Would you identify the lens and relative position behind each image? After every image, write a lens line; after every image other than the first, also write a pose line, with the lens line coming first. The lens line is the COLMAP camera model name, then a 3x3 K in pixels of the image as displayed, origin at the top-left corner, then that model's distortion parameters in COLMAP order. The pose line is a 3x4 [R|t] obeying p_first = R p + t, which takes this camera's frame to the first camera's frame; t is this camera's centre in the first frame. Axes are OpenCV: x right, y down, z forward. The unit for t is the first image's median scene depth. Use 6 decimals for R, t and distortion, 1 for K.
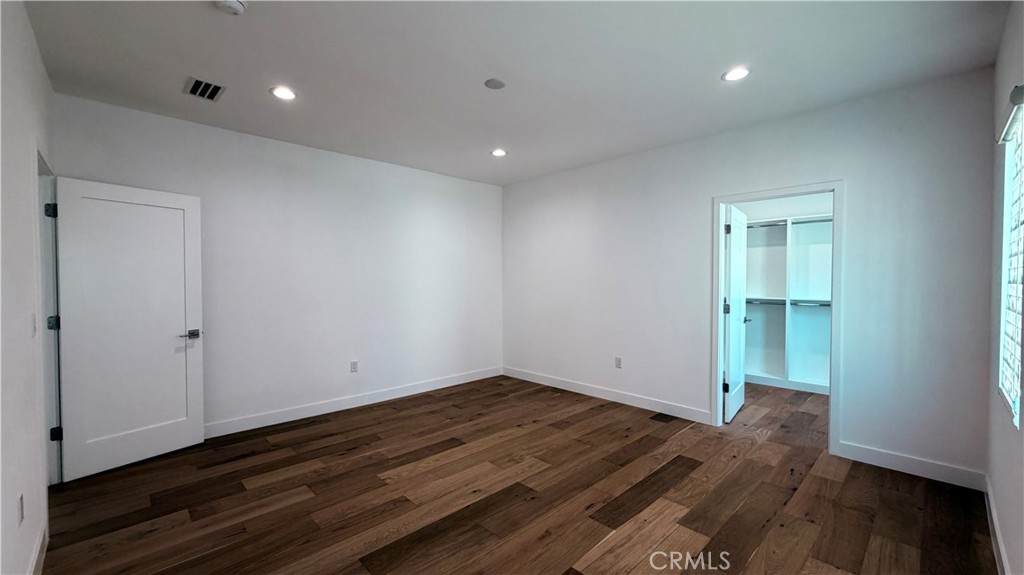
lens RADIAL K [[417.1, 0, 507.8], [0, 417.1, 283.8], [0, 0, 1]] dist [-0.001746, 0.000761]
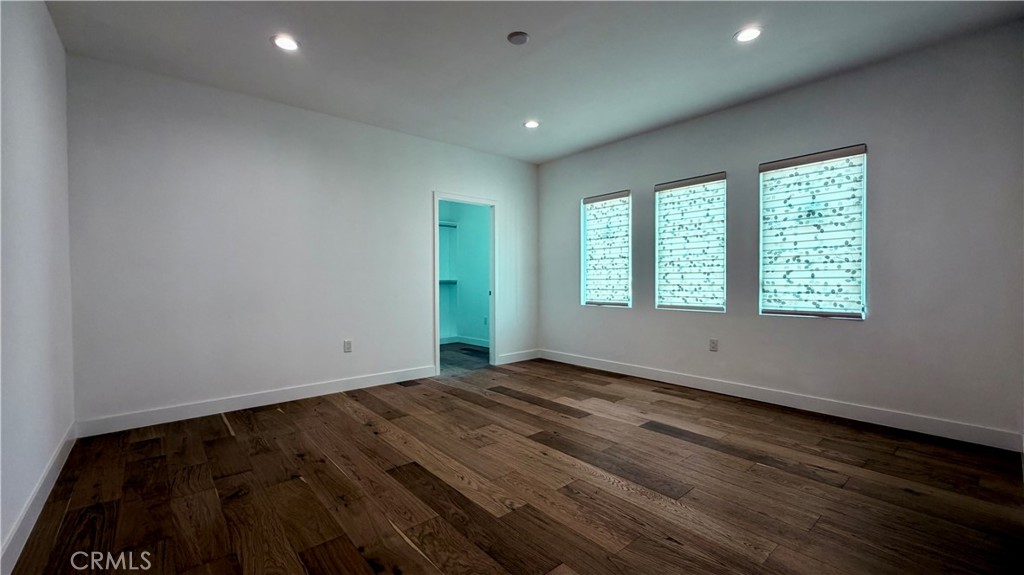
lens RADIAL K [[417.1, 0, 509.2], [0, 417.1, 291.0], [0, 0, 1]] dist [-0.001746, 0.000761]
pose [[0.053961, -0.023433, 0.998268, -0.824761], [0.018760, 0.999572, 0.022449, 0.072461], [-0.998367, 0.017516, 0.054377, 0.803807]]
